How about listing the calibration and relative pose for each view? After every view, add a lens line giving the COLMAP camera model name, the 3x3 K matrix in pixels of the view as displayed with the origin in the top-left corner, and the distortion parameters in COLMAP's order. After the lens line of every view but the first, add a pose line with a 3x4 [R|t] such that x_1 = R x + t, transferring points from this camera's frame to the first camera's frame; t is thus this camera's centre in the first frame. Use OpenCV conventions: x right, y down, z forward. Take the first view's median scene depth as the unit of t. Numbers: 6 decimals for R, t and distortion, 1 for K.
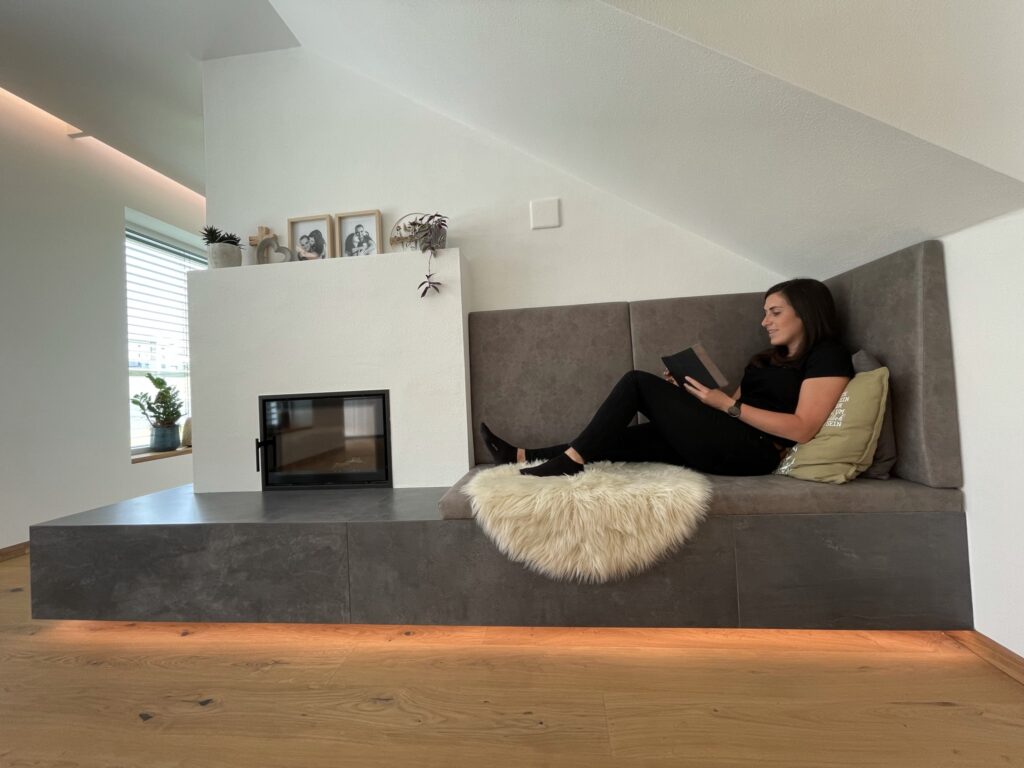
lens RADIAL K [[415.5, 0, 515.7], [0, 415.5, 389.8], [0, 0, 1]] dist [0.003940, 0.000266]
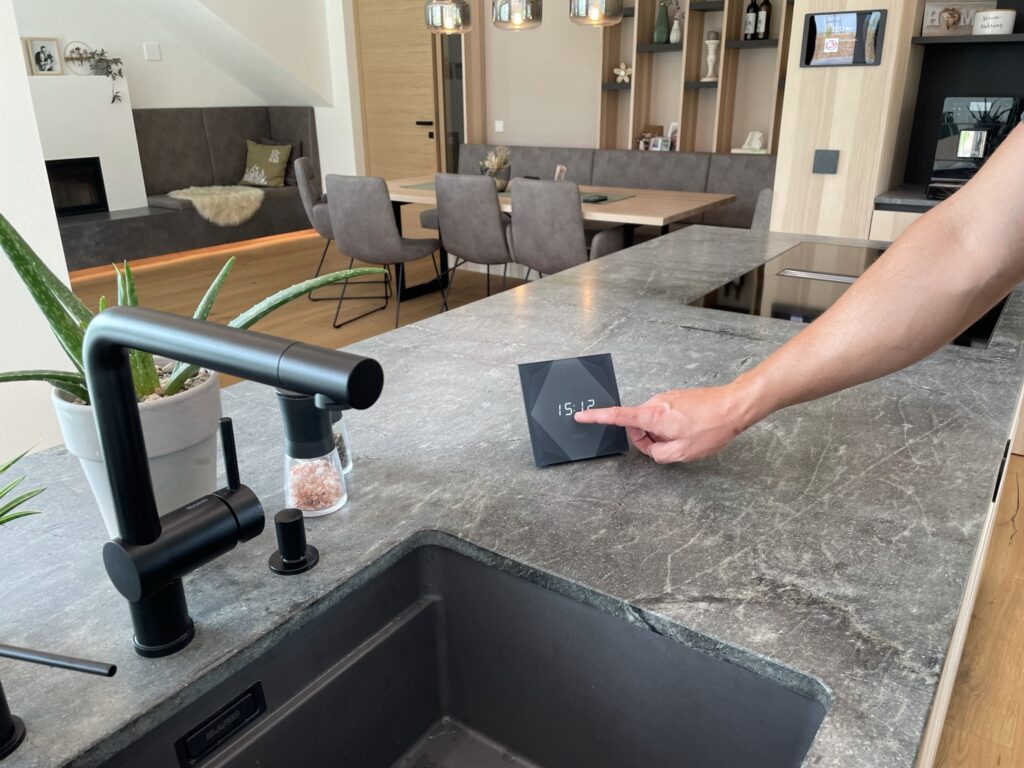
lens RADIAL K [[796.1, 0, 515.7], [0, 796.1, 383.2], [0, 0, 1]] dist [0.021011, 0.001311]
pose [[0.507768, -0.263866, 0.820089, -3.291994], [-0.021468, 0.947768, 0.318238, -0.281783], [-0.861226, -0.179197, 0.475581, -3.165177]]
